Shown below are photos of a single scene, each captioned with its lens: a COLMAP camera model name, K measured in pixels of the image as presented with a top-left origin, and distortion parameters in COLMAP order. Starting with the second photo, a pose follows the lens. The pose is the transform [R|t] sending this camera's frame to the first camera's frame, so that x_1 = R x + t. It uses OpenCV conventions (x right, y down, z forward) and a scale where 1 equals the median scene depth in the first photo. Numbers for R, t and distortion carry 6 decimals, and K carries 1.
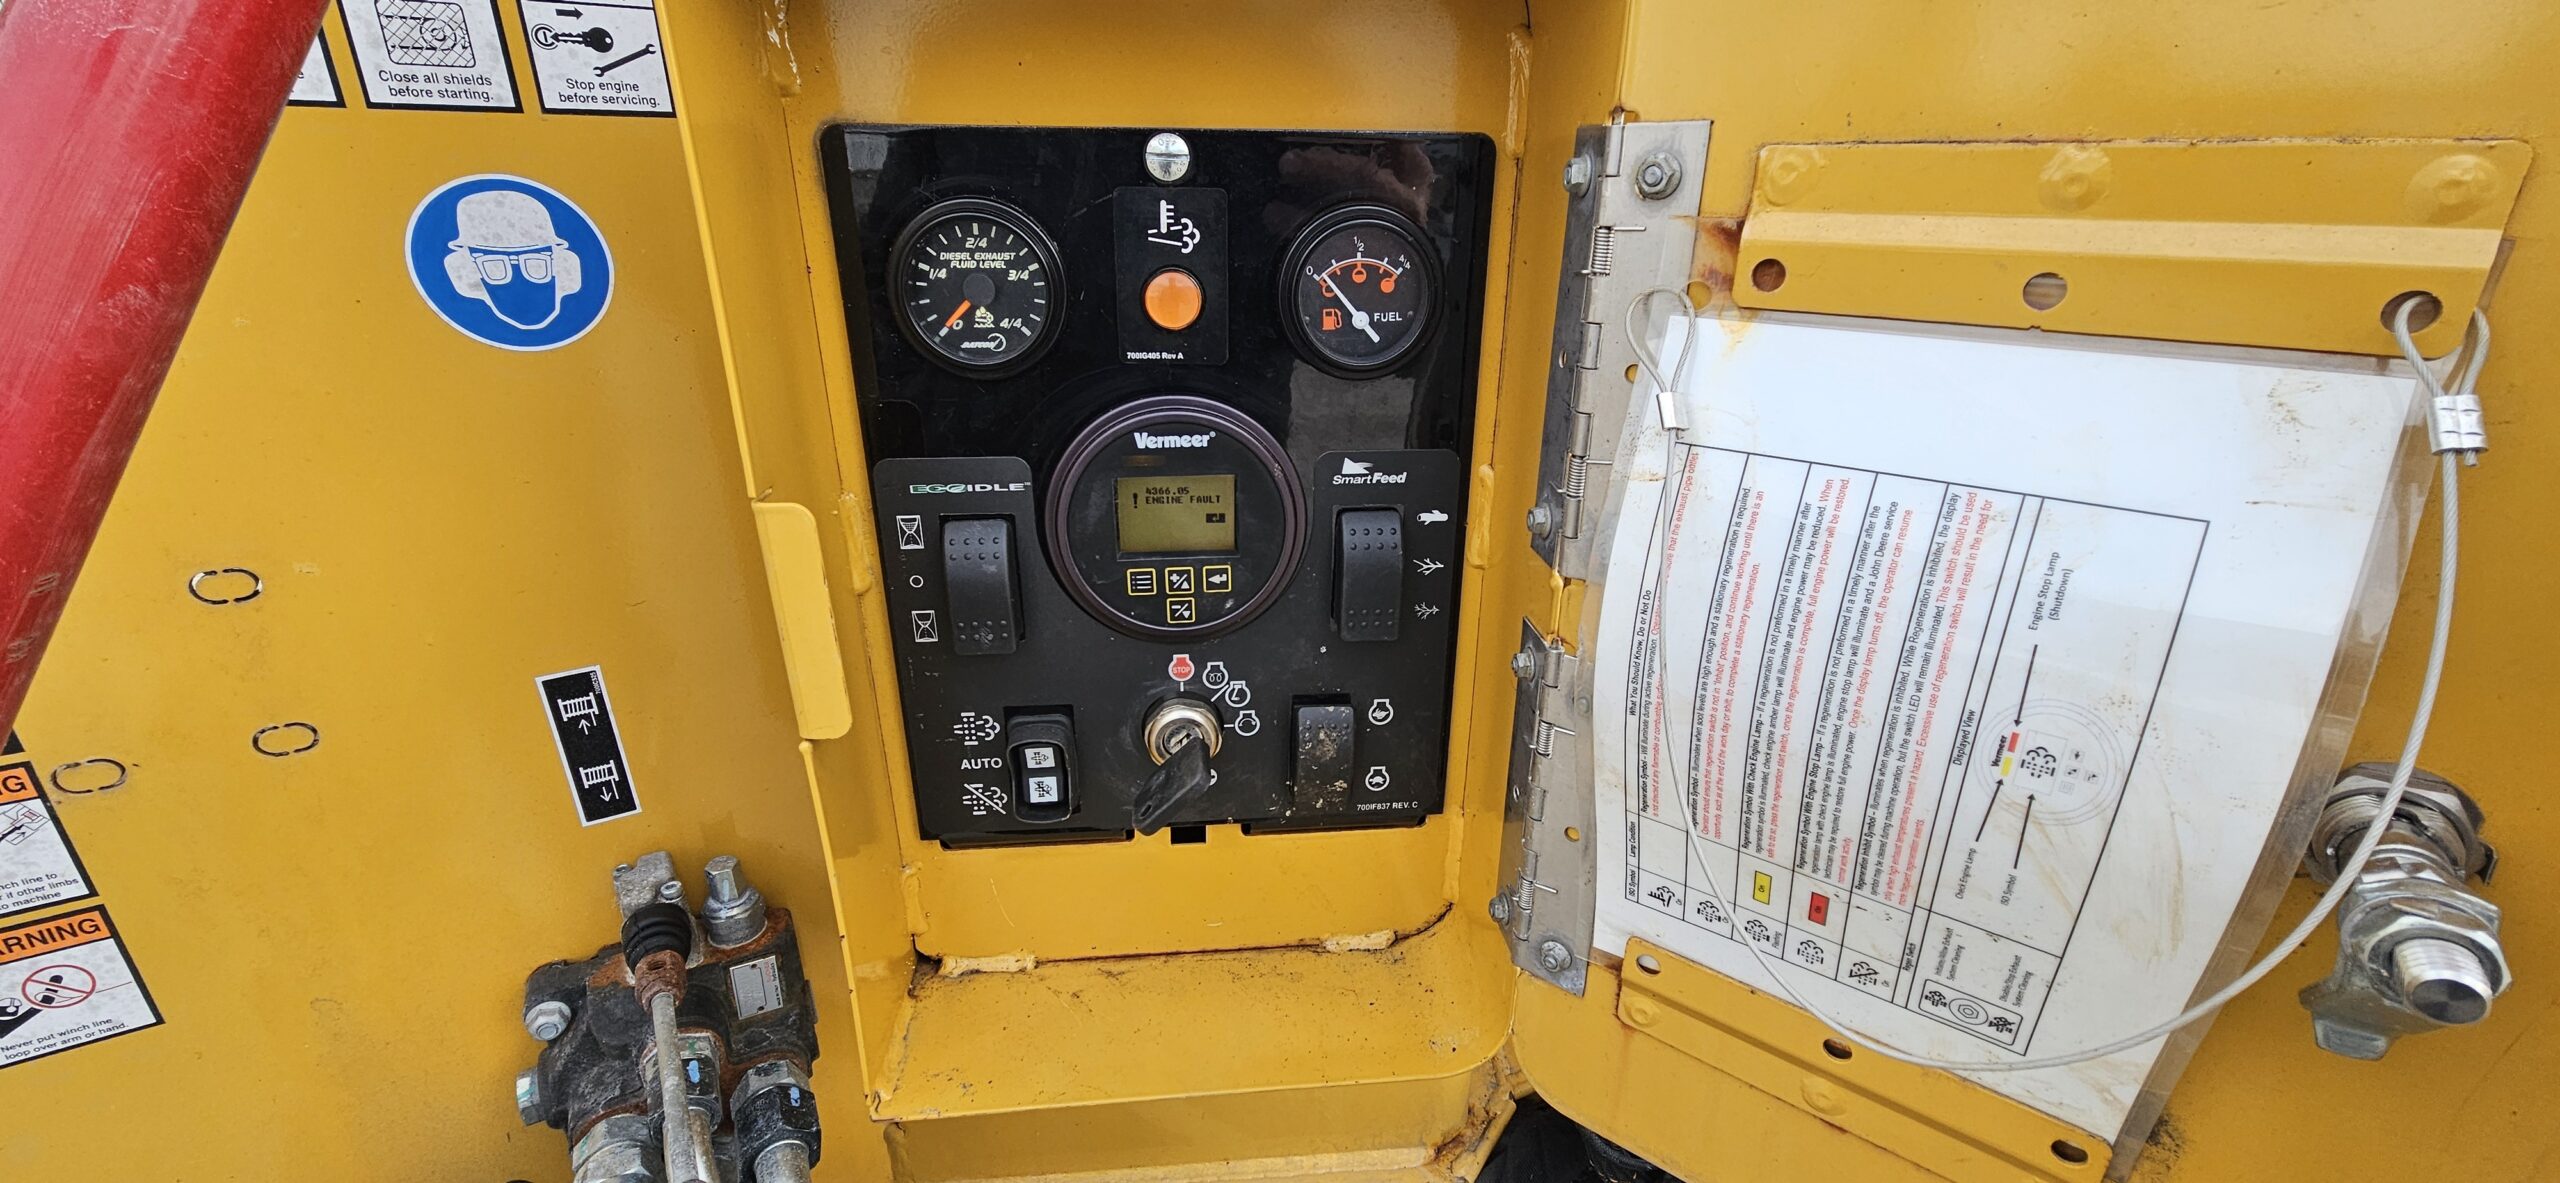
lens RADIAL K [[1046.8, 0, 1282.1], [0, 1046.8, 597.8], [0, 0, 1]] dist [-0.001549, 0.000280]
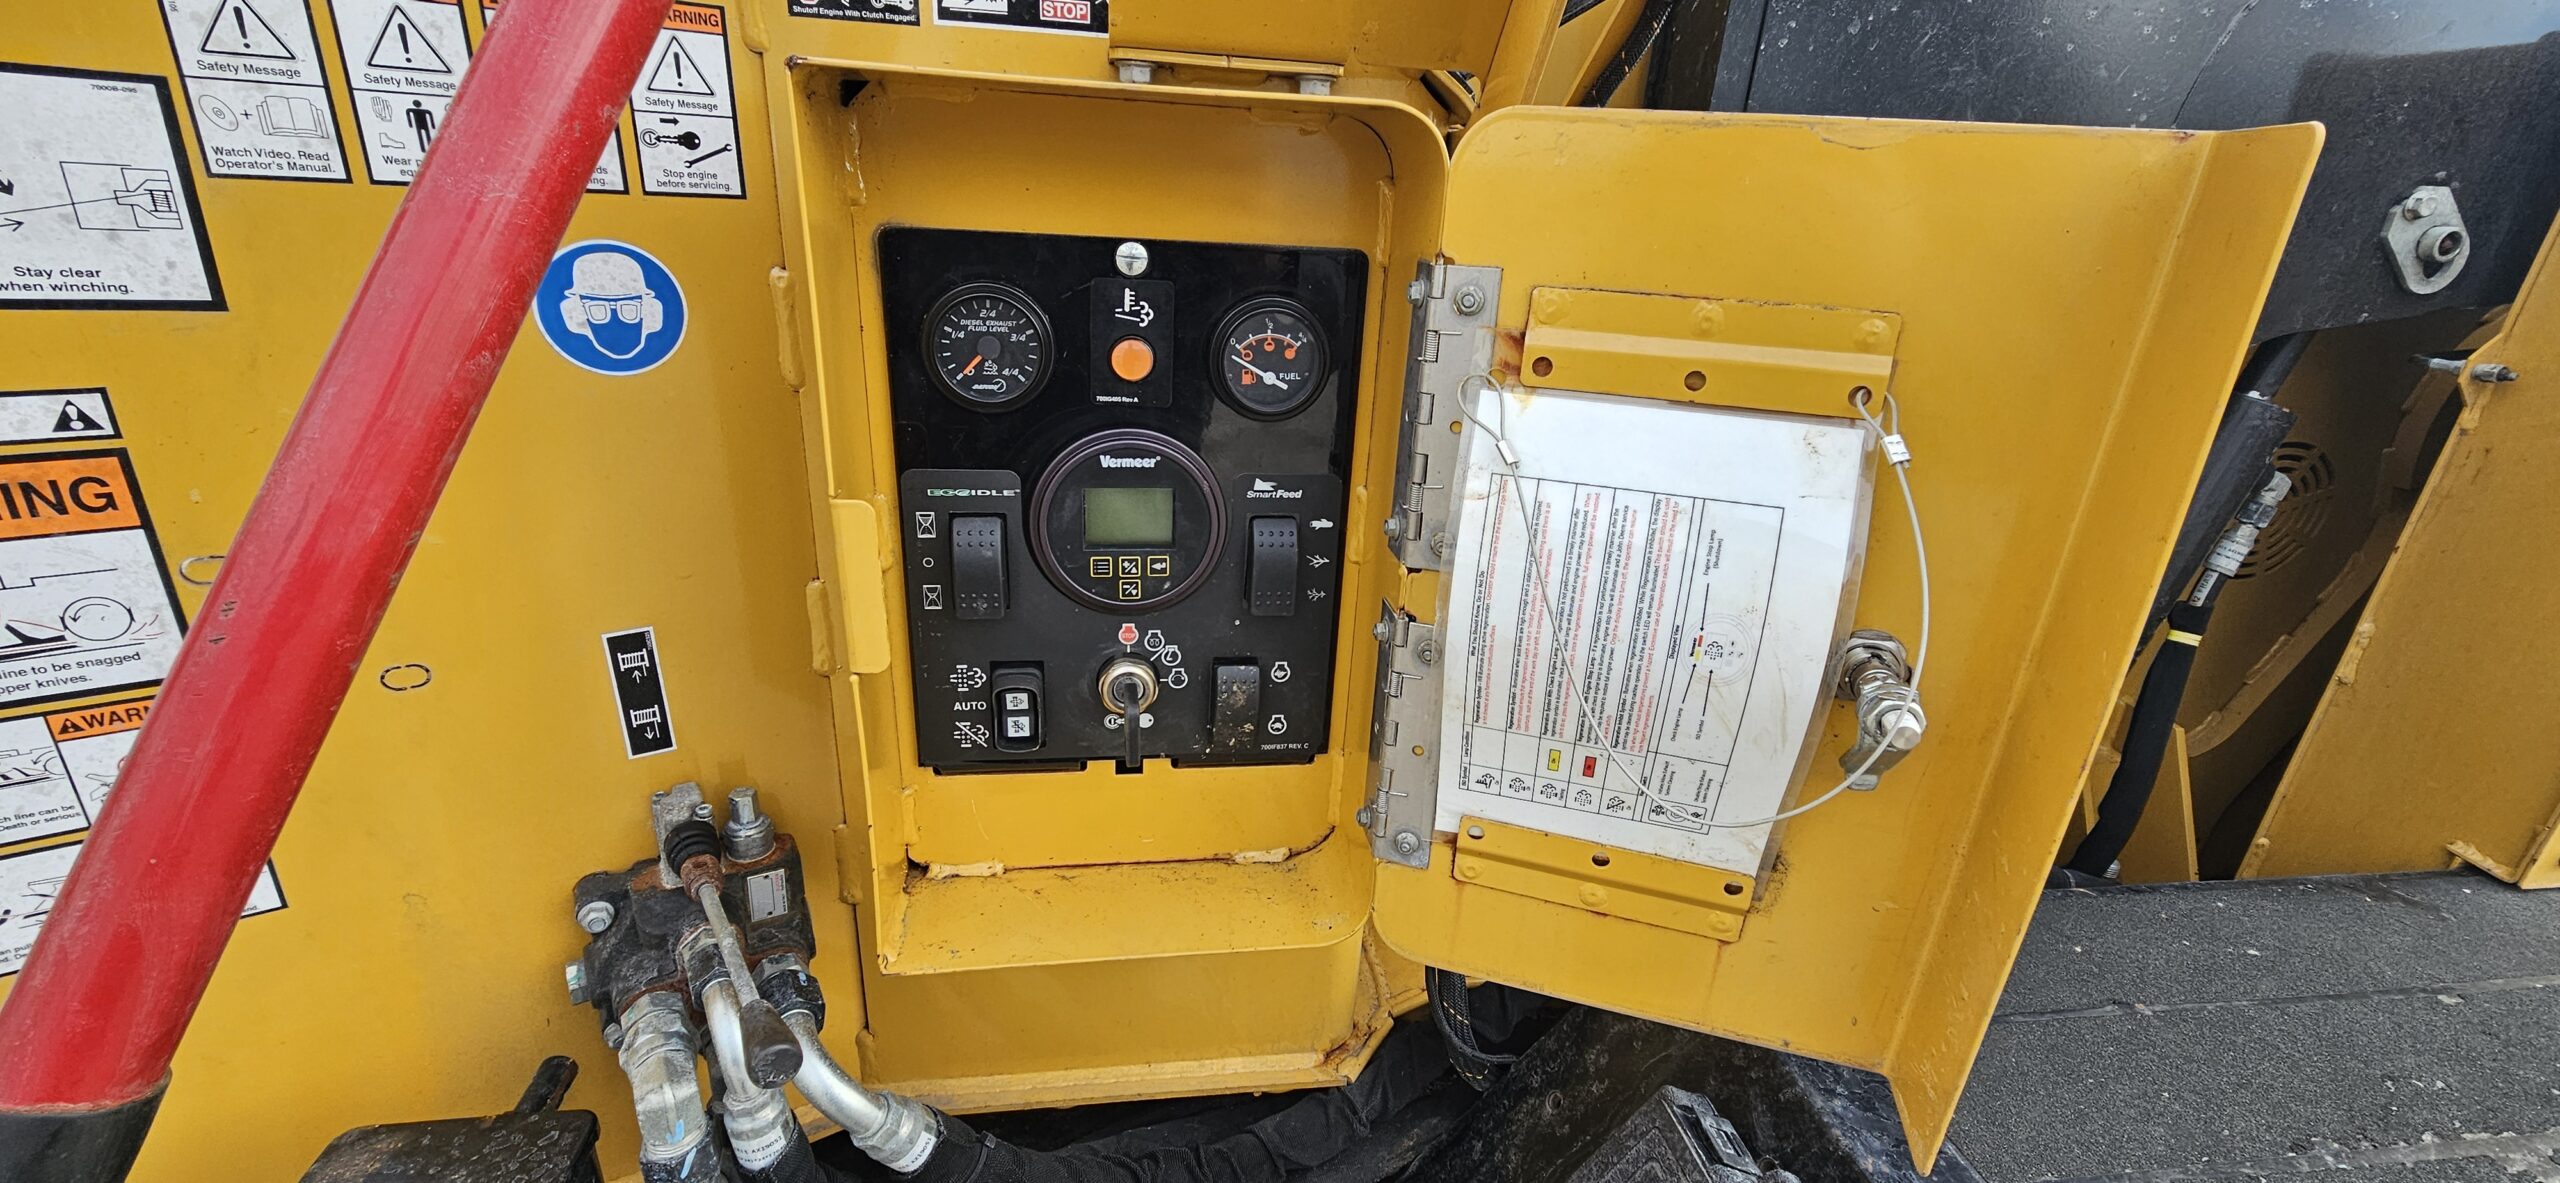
lens RADIAL K [[1046.8, 0, 1296.7], [0, 1046.8, 581.7], [0, 0, 1]] dist [-0.001549, 0.000280]
pose [[0.995784, 0.021621, 0.089142, -0.005593], [-0.019309, 0.999457, -0.026716, 0.033994], [-0.089671, 0.024882, 0.995661, -0.341297]]
